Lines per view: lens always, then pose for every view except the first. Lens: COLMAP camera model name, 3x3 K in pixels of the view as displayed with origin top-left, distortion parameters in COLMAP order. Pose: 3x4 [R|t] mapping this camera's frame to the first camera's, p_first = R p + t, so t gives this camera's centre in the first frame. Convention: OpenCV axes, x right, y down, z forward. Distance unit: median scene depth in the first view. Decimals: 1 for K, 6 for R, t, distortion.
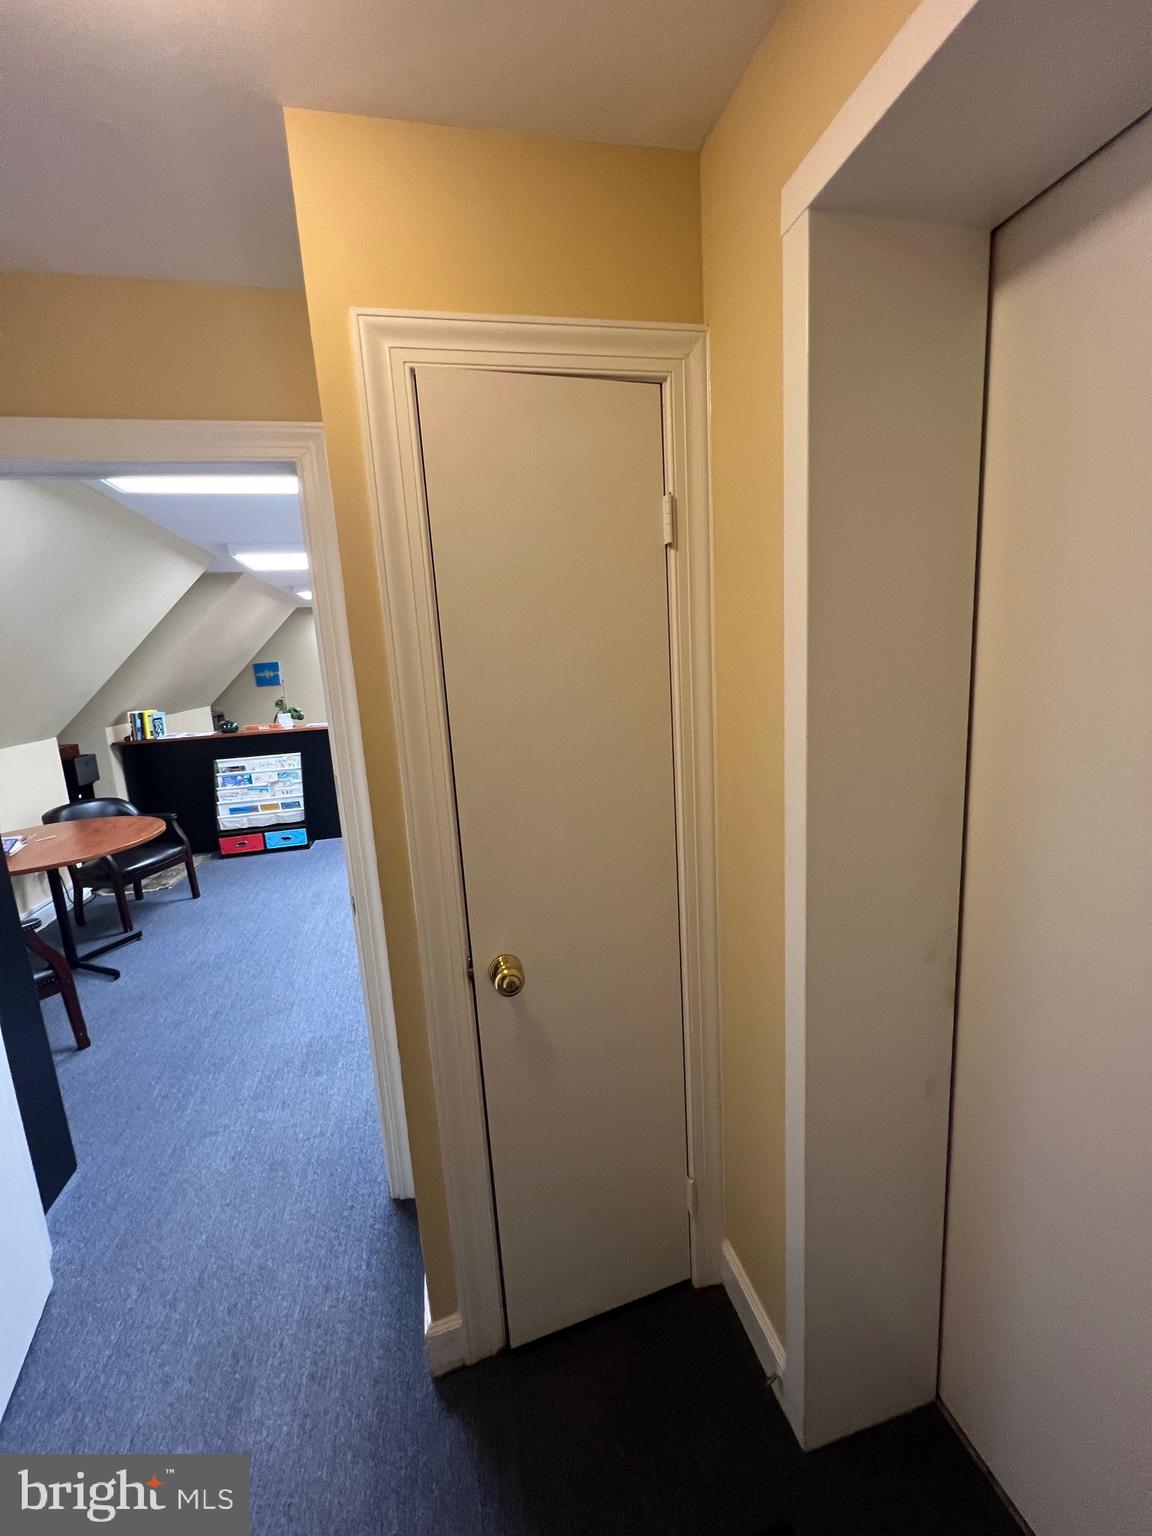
lens RADIAL K [[610.8, 0, 583.0], [0, 610.8, 760.8], [0, 0, 1]] dist [-0.002592, 0.000368]
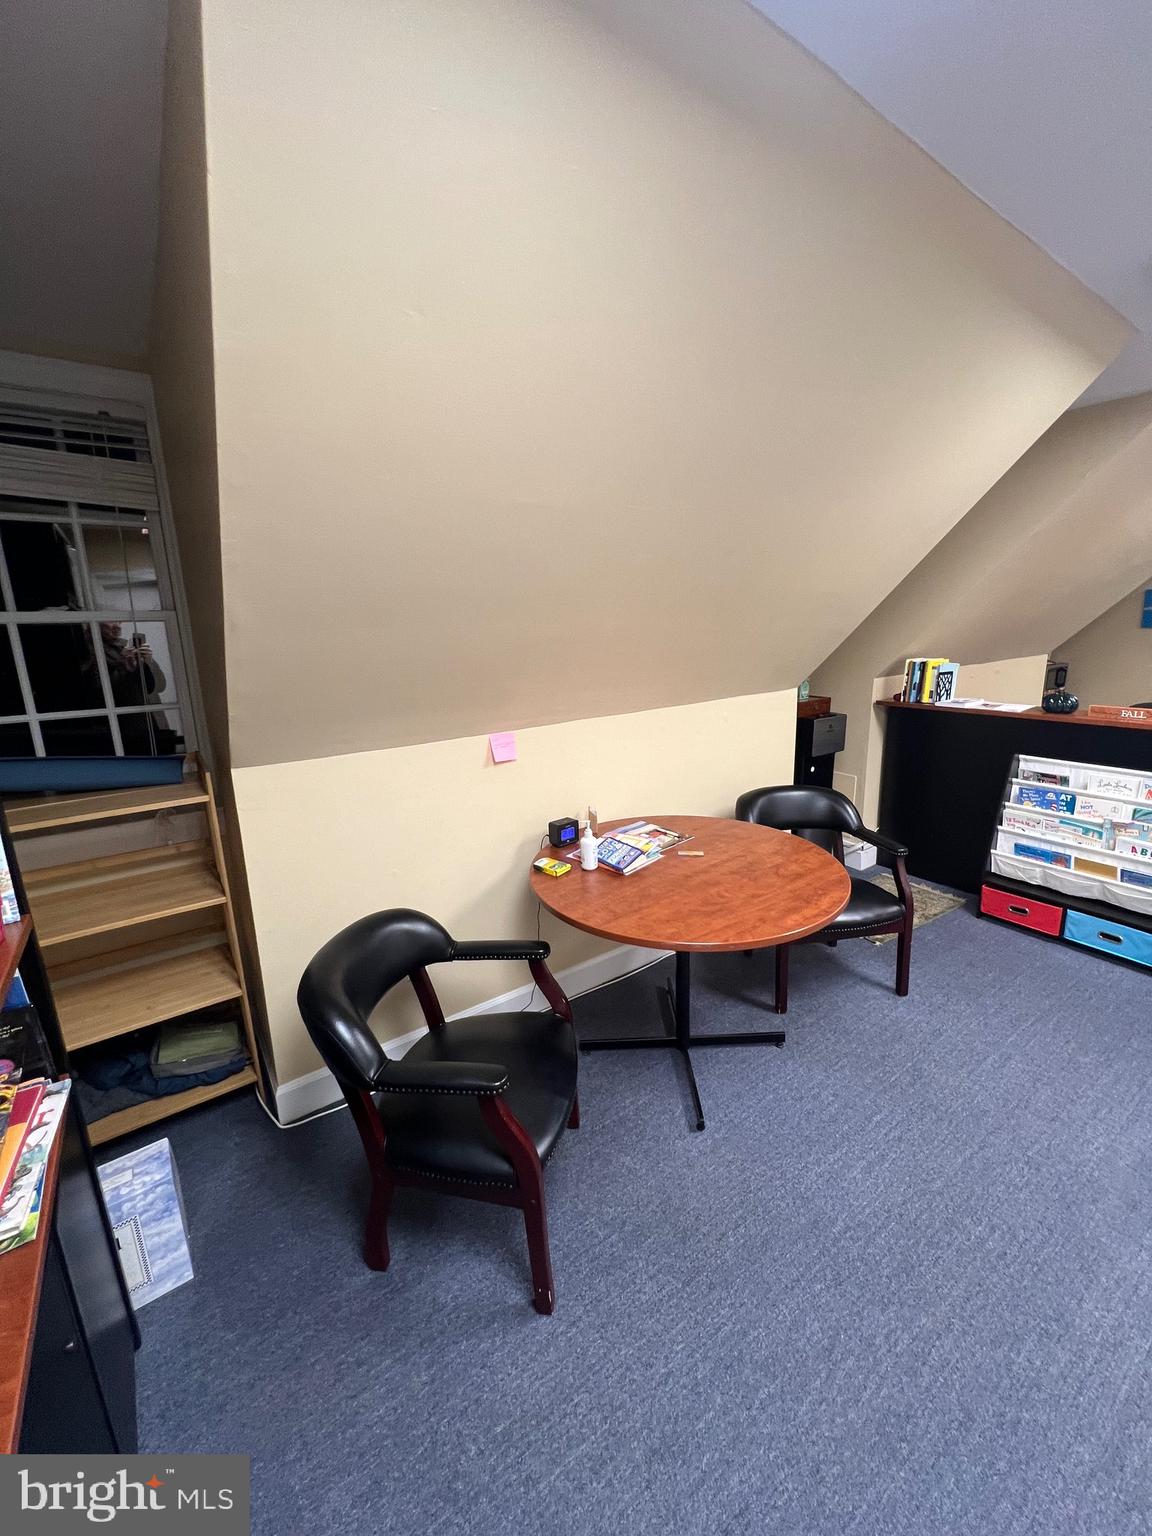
lens RADIAL K [[610.8, 0, 581.0], [0, 610.8, 762.3], [0, 0, 1]] dist [-0.002592, 0.000368]
pose [[0.349411, 0.249768, -0.903066, -0.222483], [-0.150899, 0.966235, 0.208854, -0.053376], [0.924738, 0.063296, 0.375303, 0.400410]]
